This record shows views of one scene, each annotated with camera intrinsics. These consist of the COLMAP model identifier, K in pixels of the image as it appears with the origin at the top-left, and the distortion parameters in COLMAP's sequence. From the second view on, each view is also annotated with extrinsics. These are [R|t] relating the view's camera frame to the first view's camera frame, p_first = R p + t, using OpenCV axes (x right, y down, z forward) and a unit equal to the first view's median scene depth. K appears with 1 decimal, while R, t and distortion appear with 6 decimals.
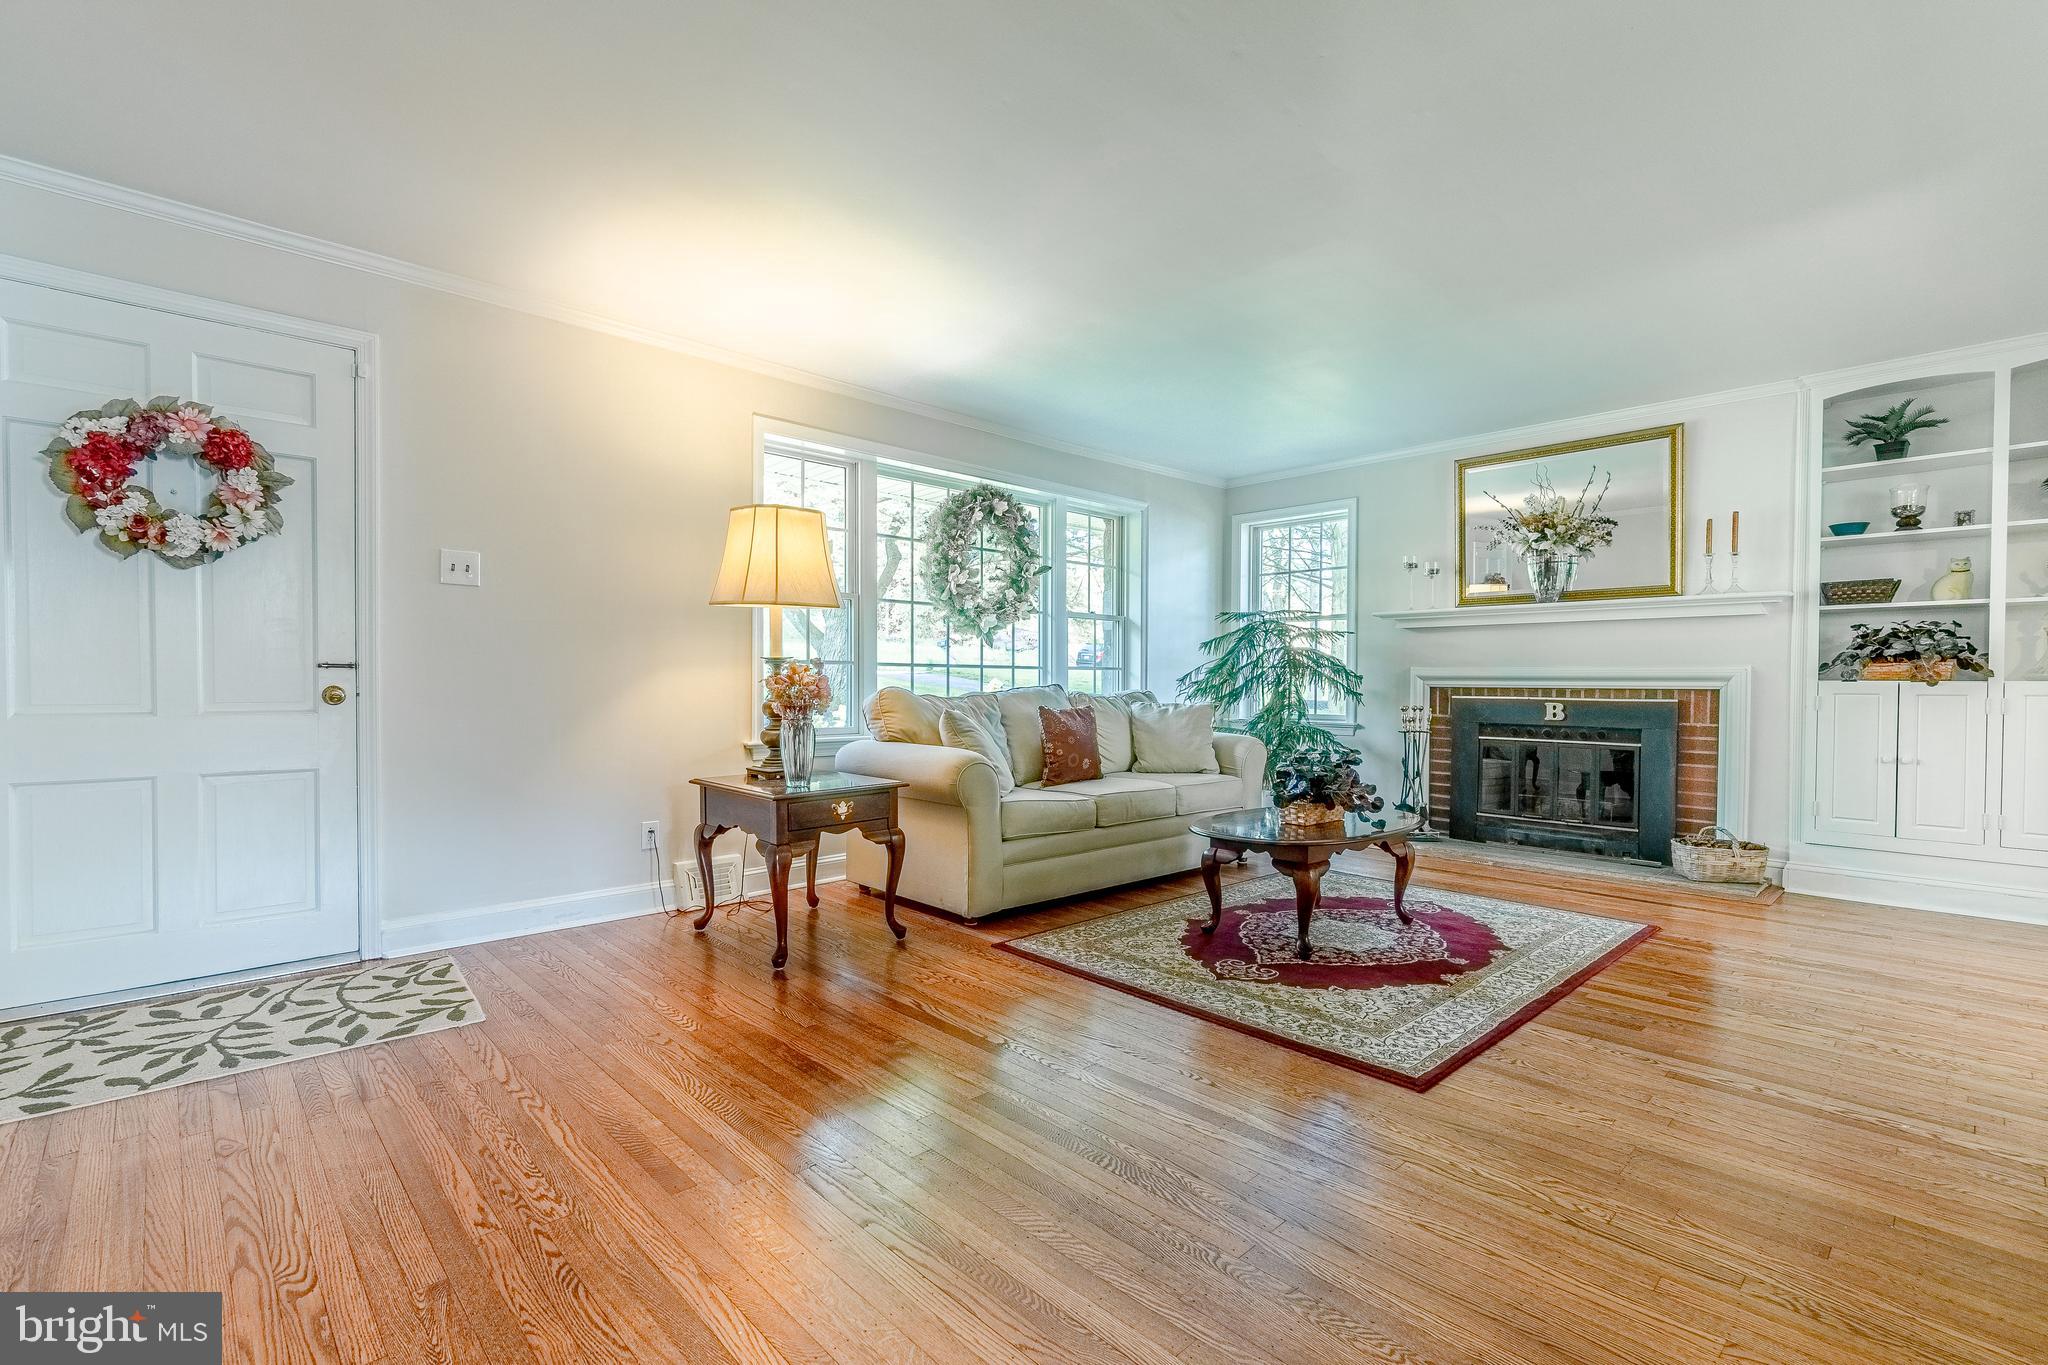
lens RADIAL K [[915.5, 0, 1022.1], [0, 915.5, 693.5], [0, 0, 1]] dist [-0.001317, 0.000294]
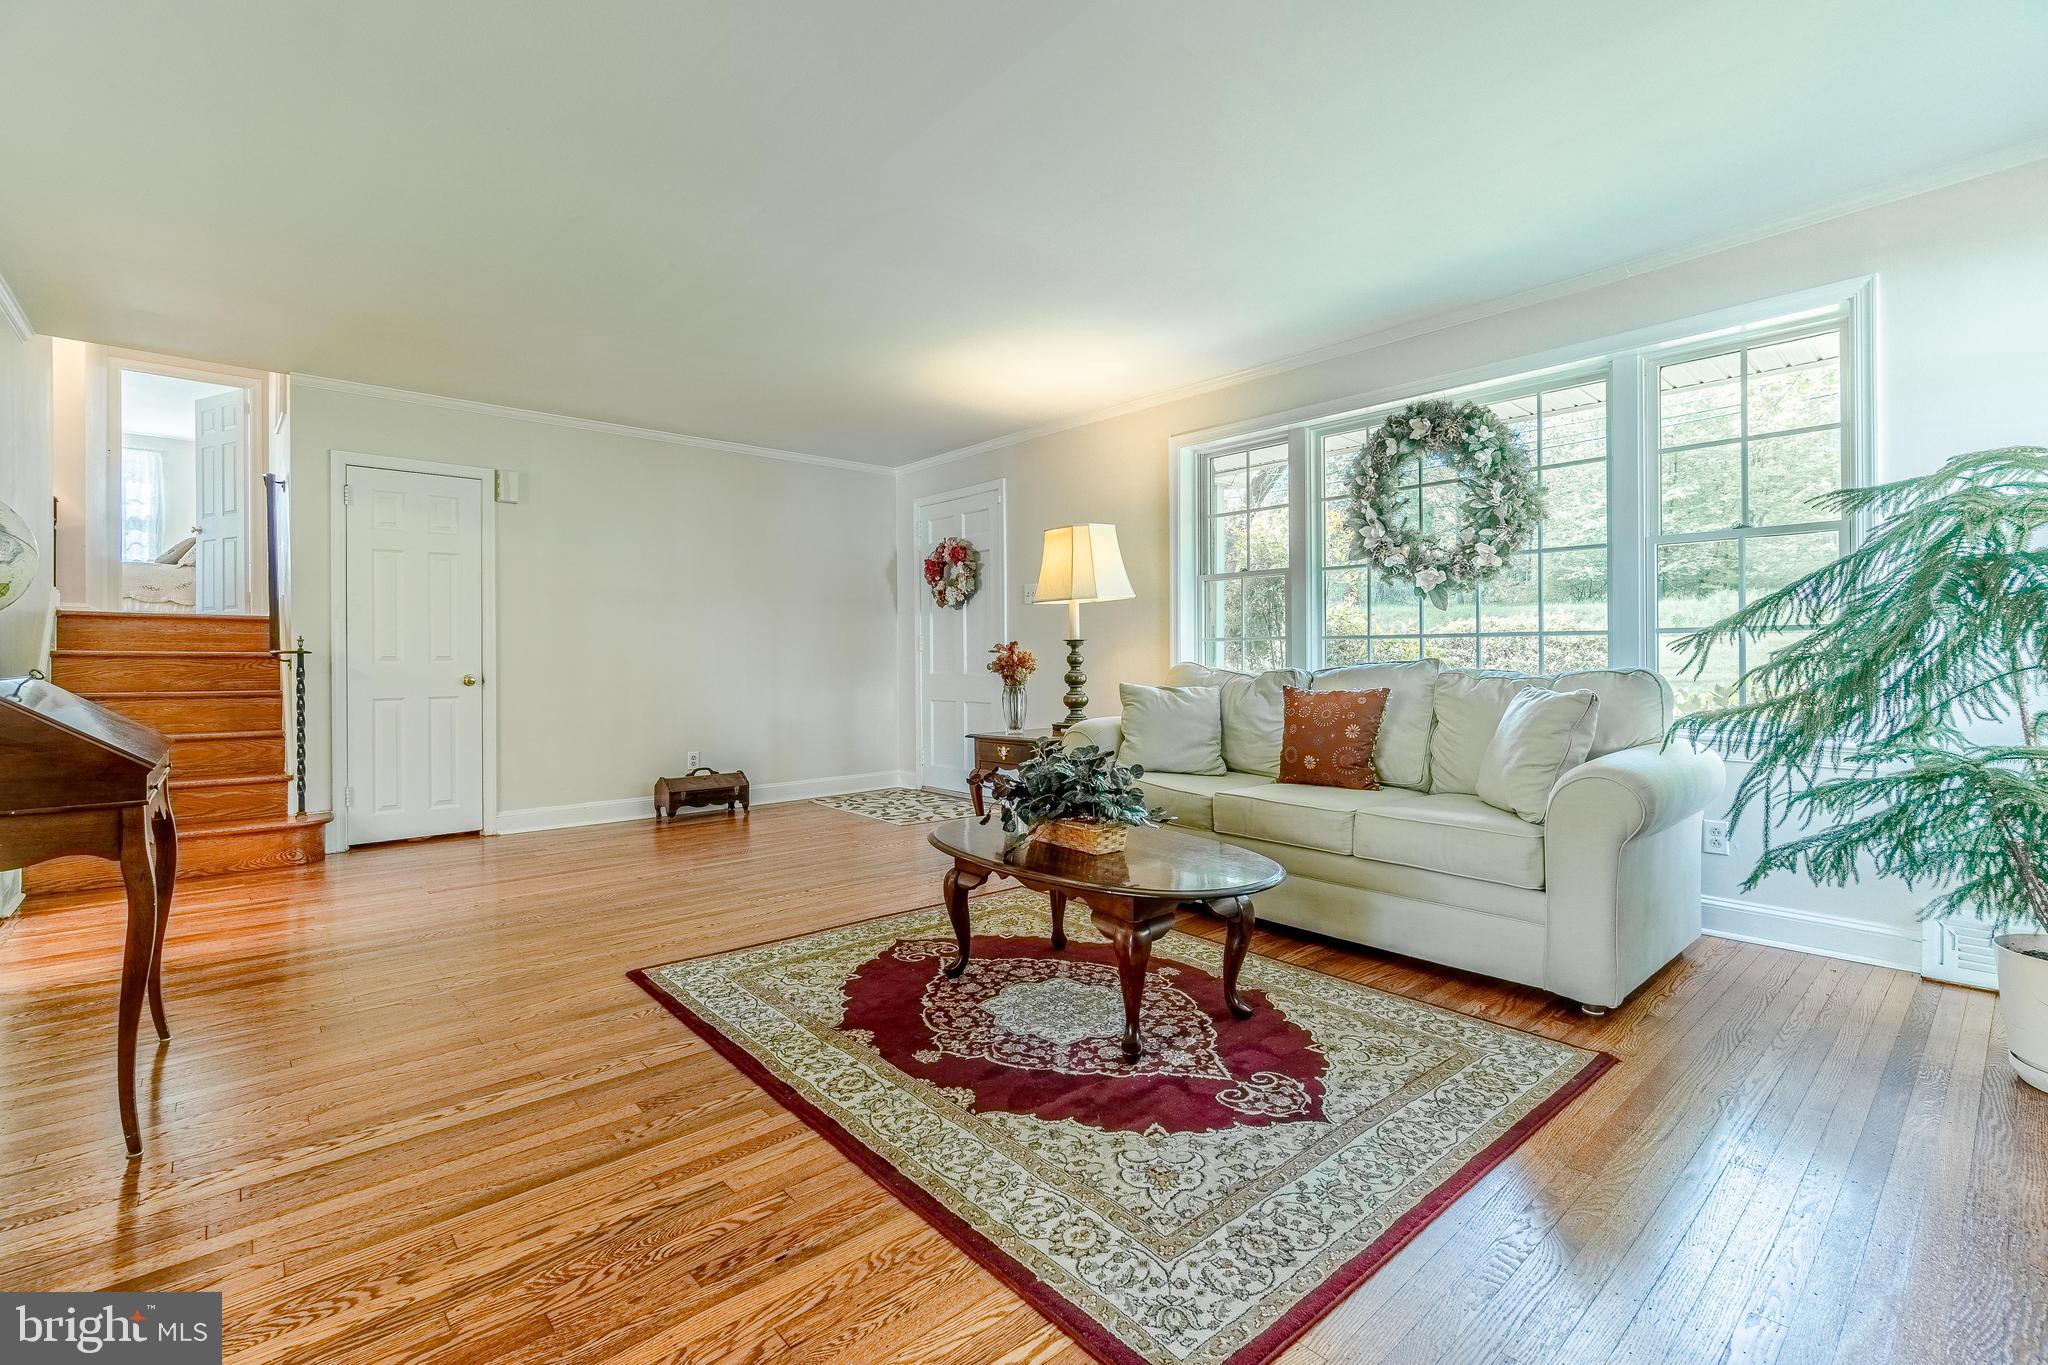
lens RADIAL K [[906.1, 0, 1028.6], [0, 906.1, 658.2], [0, 0, 1]] dist [-0.002564, -0.000212]
pose [[-0.027948, -0.003343, -0.999604, 1.219495], [-0.011669, 0.999927, -0.003018, -0.008639], [0.999541, 0.011580, -0.027985, 1.146716]]
